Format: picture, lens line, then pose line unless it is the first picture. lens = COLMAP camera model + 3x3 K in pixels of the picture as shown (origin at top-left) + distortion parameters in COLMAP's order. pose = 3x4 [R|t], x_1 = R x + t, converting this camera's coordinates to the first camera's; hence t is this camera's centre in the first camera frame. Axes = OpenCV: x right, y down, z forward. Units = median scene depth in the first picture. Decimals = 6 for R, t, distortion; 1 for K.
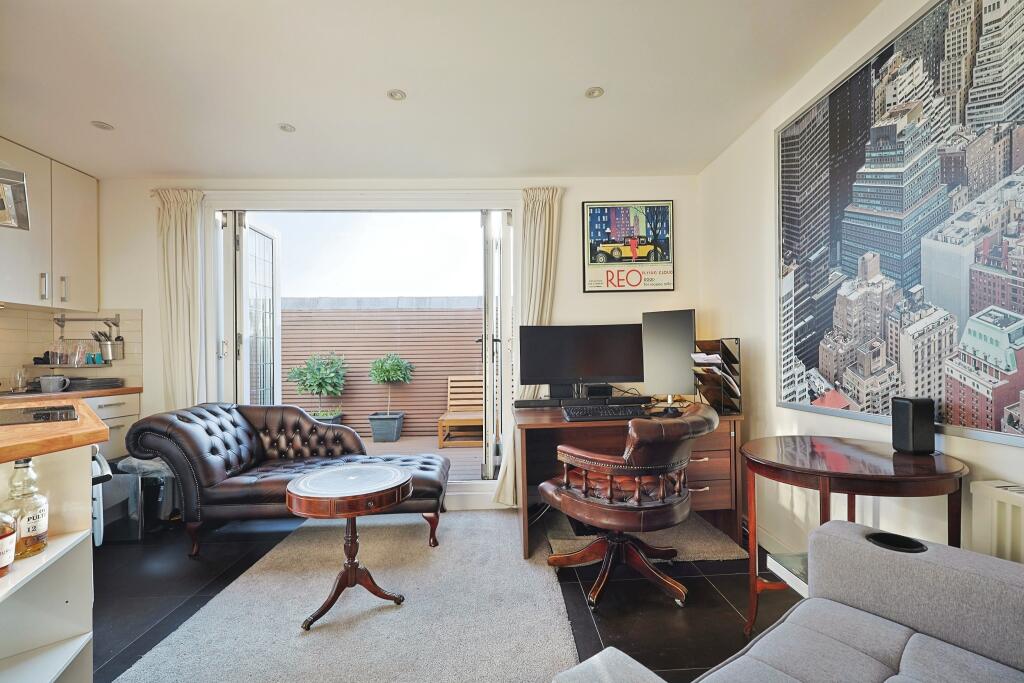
lens RADIAL K [[432.6, 0, 513.6], [0, 432.6, 362.6], [0, 0, 1]] dist [-0.001874, -0.000038]
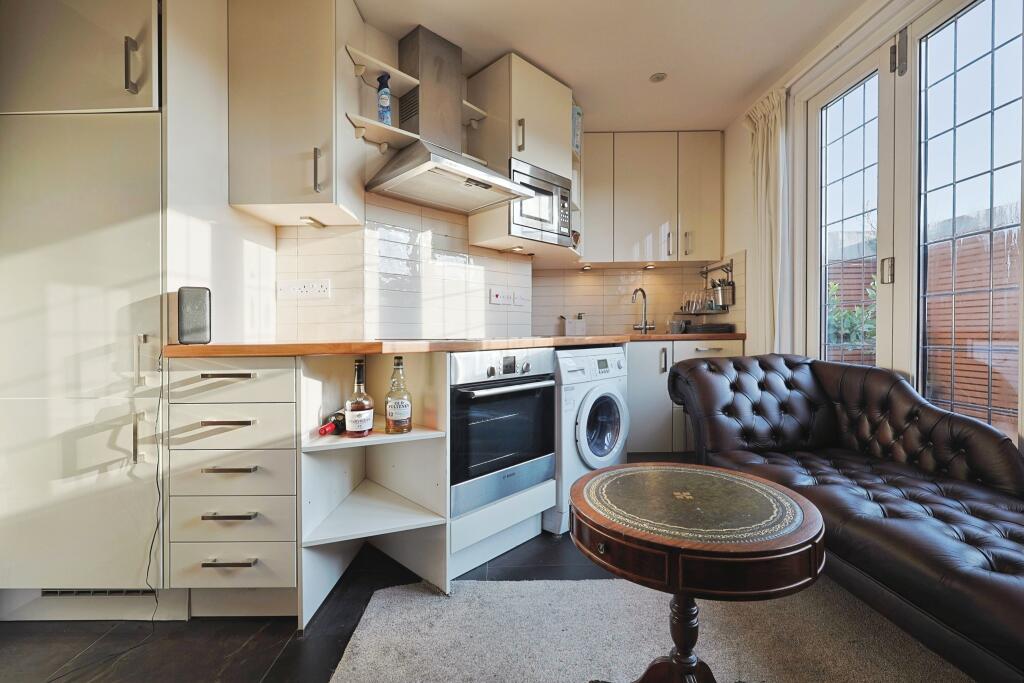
lens RADIAL K [[432.6, 0, 511.0], [0, 432.6, 334.7], [0, 0, 1]] dist [-0.001874, -0.000038]
pose [[-0.032321, 0.007788, -0.999447, 0.172279], [0.007179, 0.999946, 0.007560, 0.099566], [0.999452, -0.006931, -0.032375, 1.087709]]
